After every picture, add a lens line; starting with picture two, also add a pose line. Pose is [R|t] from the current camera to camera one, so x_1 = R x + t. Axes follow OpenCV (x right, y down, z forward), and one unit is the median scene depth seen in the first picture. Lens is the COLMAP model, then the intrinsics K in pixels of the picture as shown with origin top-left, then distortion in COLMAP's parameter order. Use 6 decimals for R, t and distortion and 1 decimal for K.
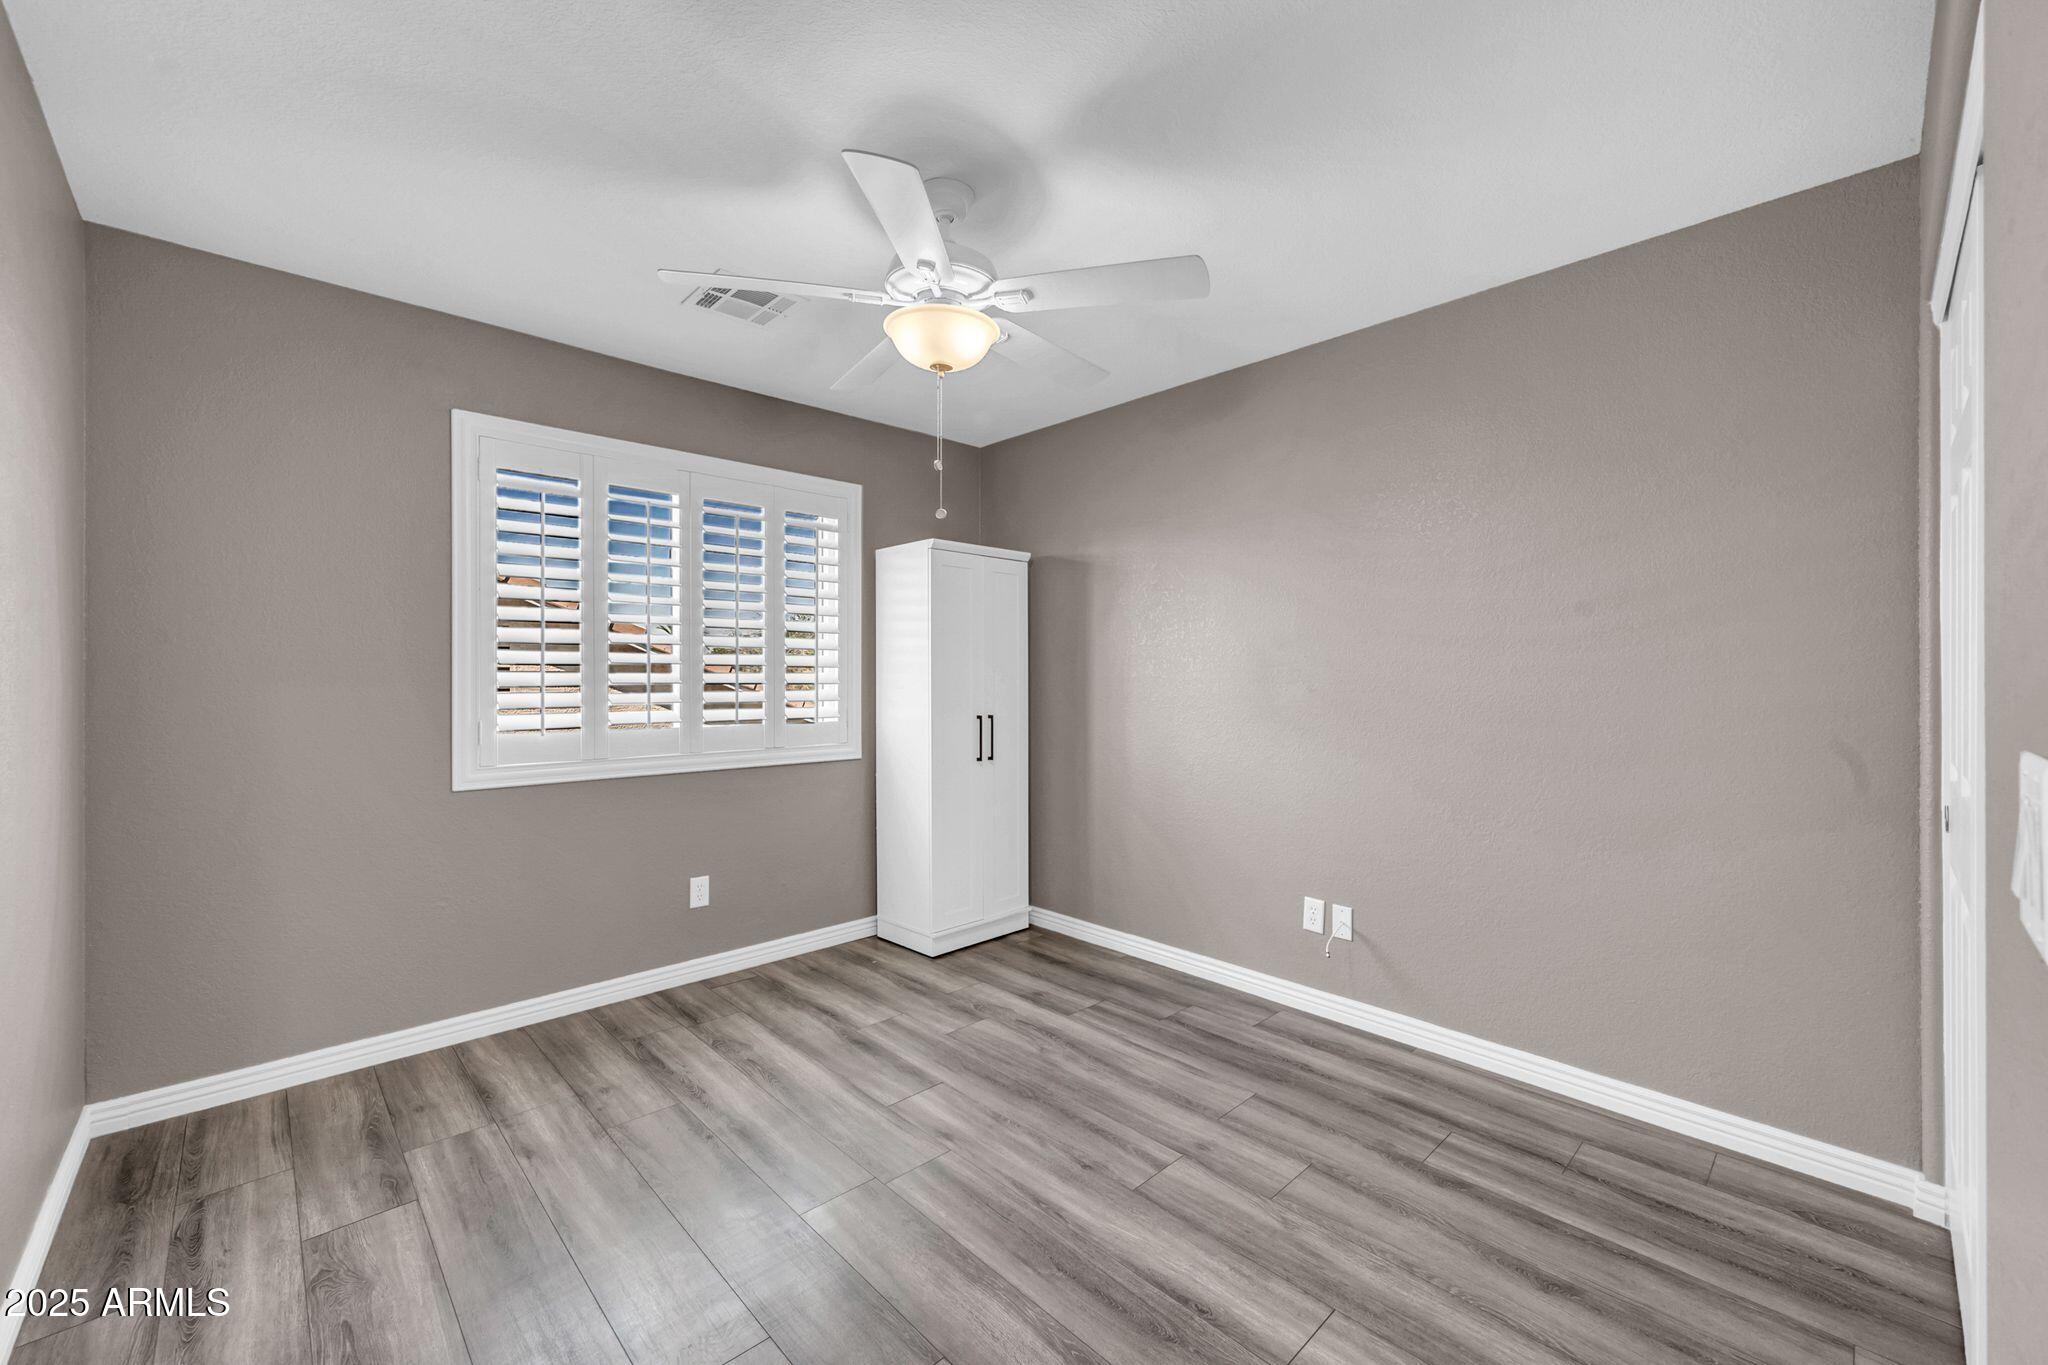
lens RADIAL K [[815.4, 0, 1026.3], [0, 815.4, 692.1], [0, 0, 1]] dist [0.000438, 0.000230]
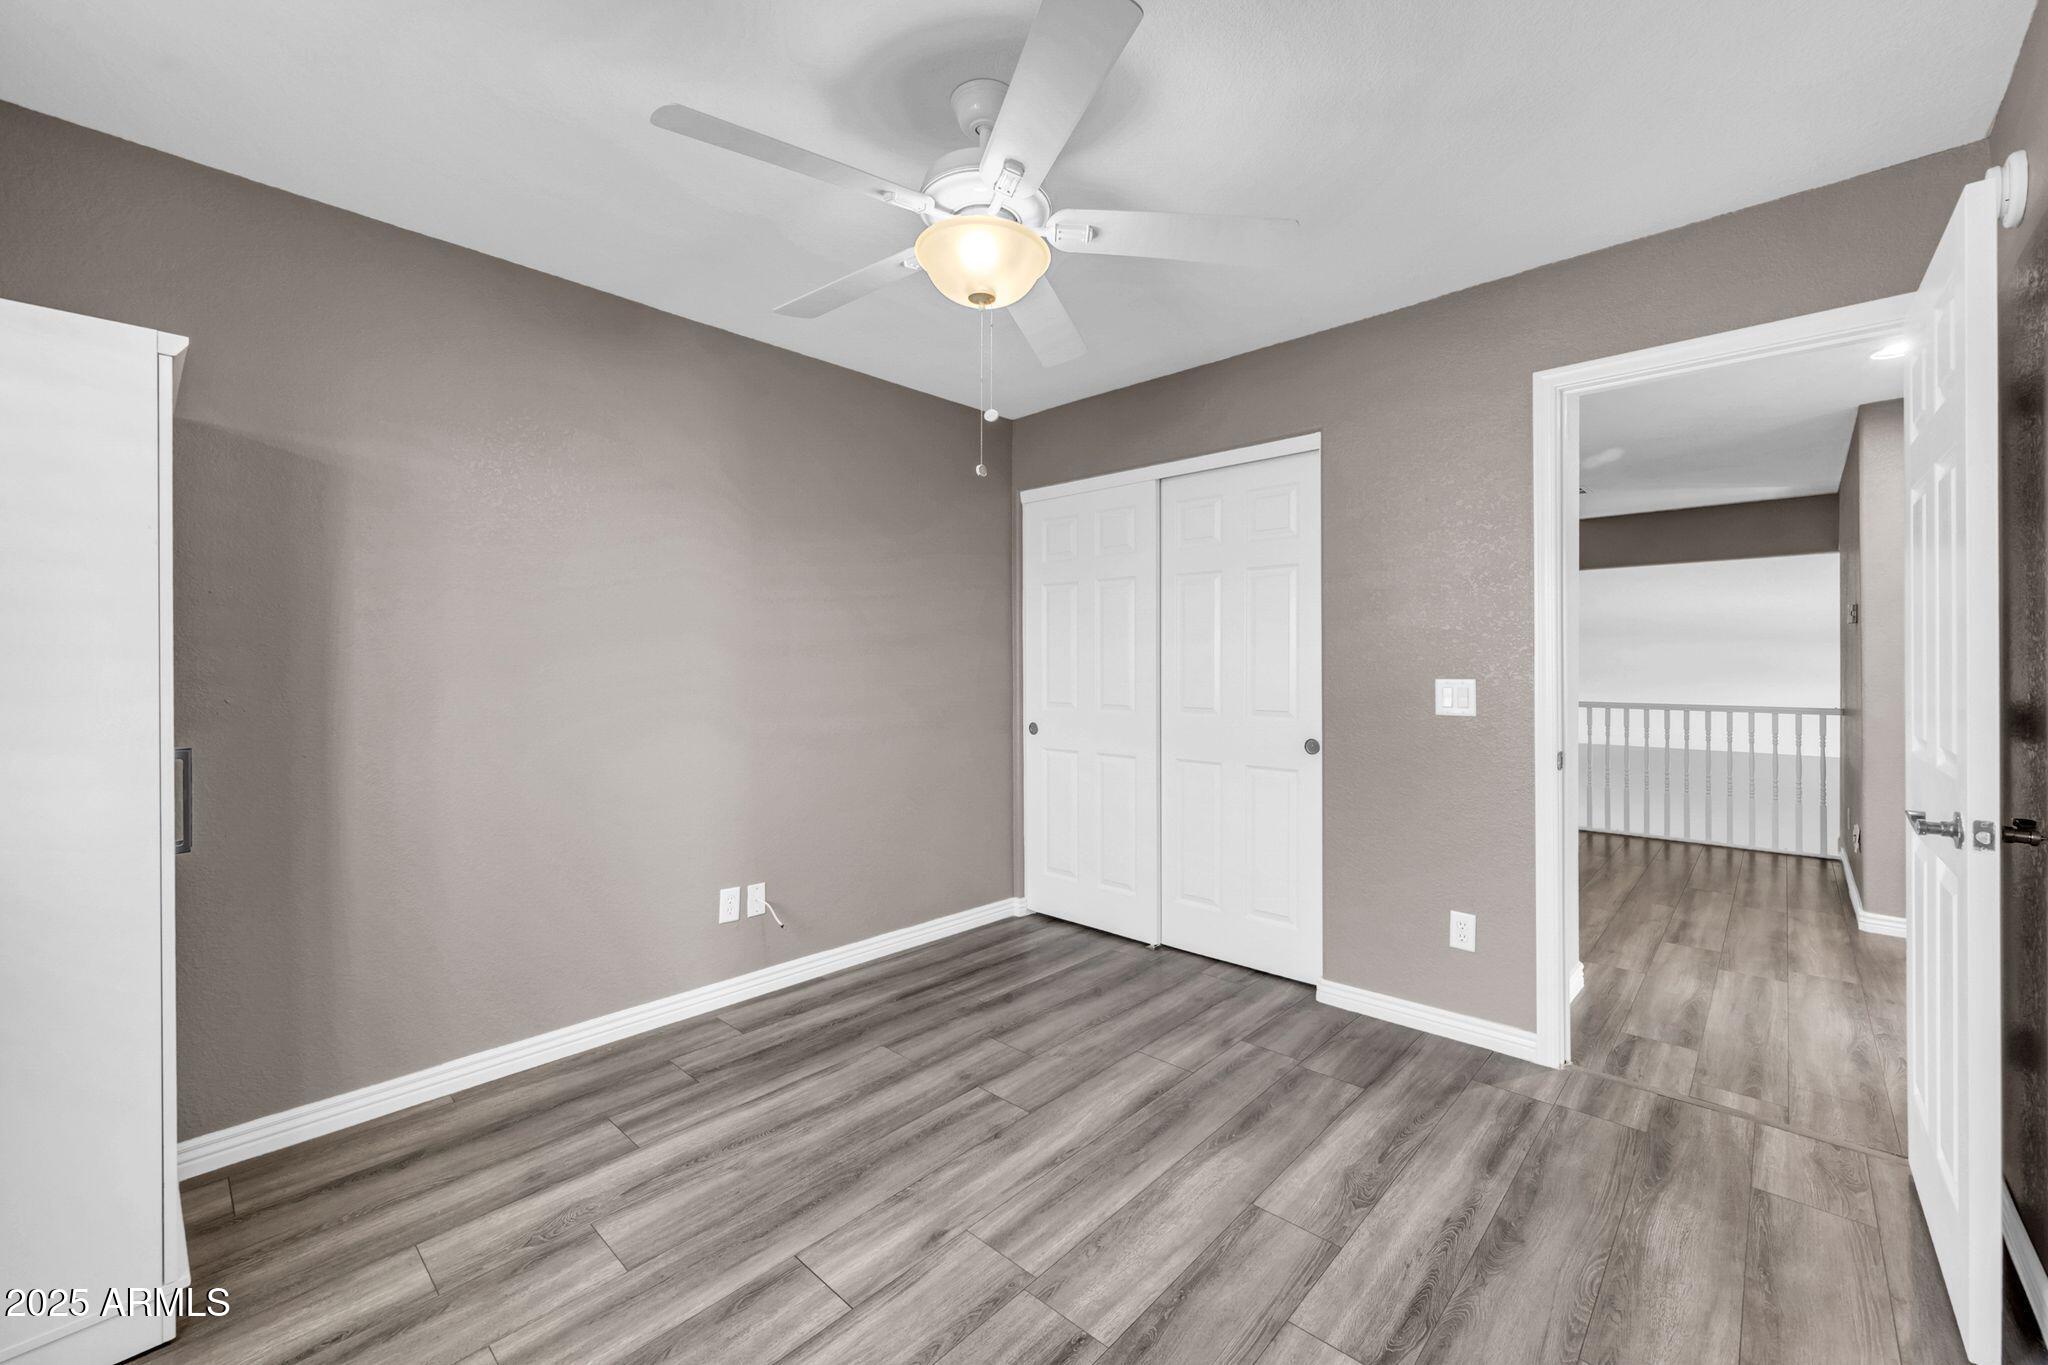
lens RADIAL K [[815.4, 0, 1012.1], [0, 815.4, 664.7], [0, 0, 1]] dist [0.000438, 0.000230]
pose [[-0.047919, -0.001172, 0.998851, -0.829454], [0.019675, 0.999804, 0.002117, -0.021697], [-0.998657, 0.019754, -0.047886, 0.868355]]
